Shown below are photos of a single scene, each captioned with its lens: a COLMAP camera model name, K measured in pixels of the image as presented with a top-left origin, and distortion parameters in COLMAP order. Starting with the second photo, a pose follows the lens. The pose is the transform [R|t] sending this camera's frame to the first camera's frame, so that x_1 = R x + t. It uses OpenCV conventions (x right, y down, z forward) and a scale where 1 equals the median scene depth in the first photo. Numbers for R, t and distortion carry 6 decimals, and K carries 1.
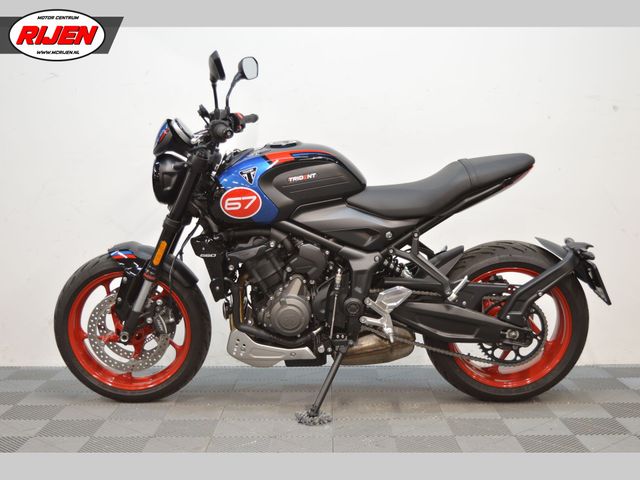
lens RADIAL K [[882.8, 0, 320.0], [0, 882.8, 240.0], [0, 0, 1]] dist [-0.062661, -0.012813]
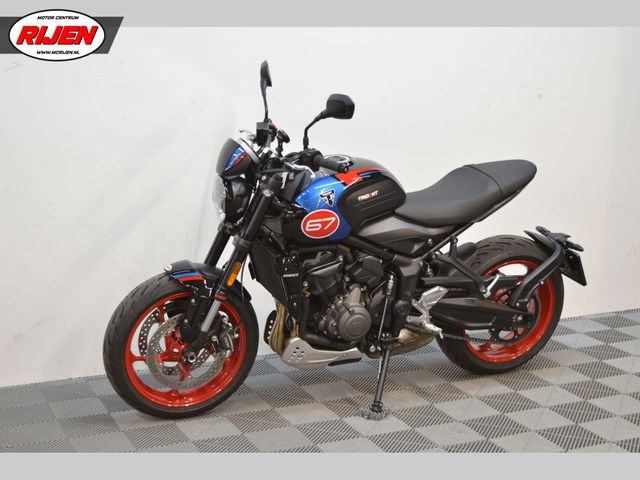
lens RADIAL K [[1048.5, 0, 320.0], [0, 1048.5, 240.0], [0, 0, 1]] dist [-0.024059, -0.026573]
pose [[0.909846, -0.065652, 0.409719, -0.581583], [0.015614, 0.992122, 0.124301, -0.171825], [-0.414651, -0.106697, 0.903703, -0.126474]]
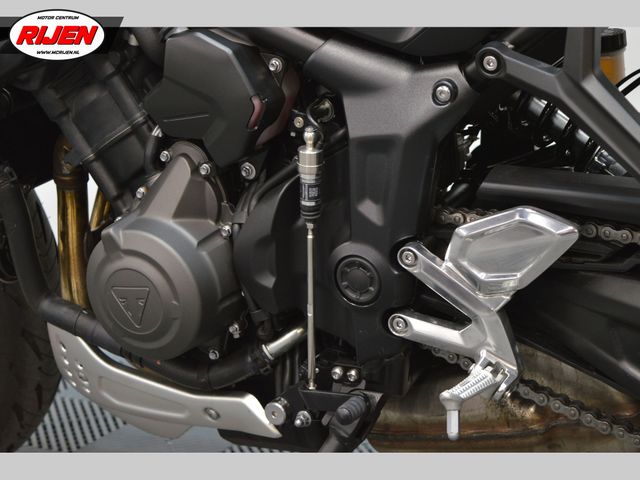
lens RADIAL K [[1536.0, 0, 320.0], [0, 1536.0, 240.0], [0, 0, 1]] dist [0.044151, 0.145427]
pose [[0.866504, 0.072582, -0.493865, 0.251481], [-0.002667, 0.990031, 0.140824, 0.001199], [0.499163, -0.120708, 0.858060, 0.600098]]
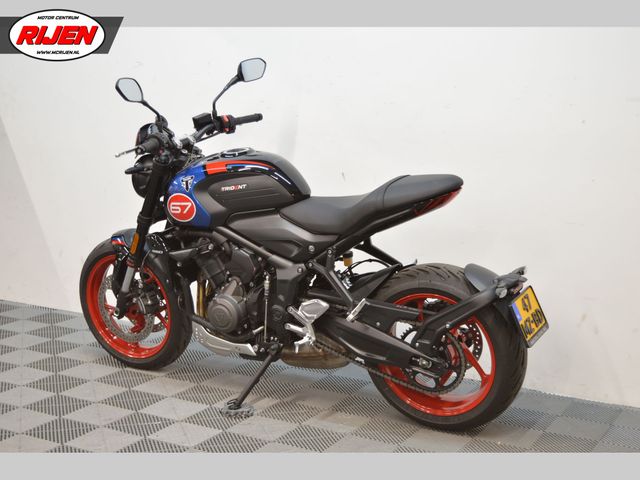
lens RADIAL K [[1048.5, 0, 320.0], [0, 1048.5, 240.0], [0, 0, 1]] dist [-0.024059, -0.026573]
pose [[0.873503, 0.098832, -0.476681, 0.662621], [-0.057613, 0.993281, 0.100367, -0.137537], [0.483398, -0.060208, 0.873328, -0.057109]]
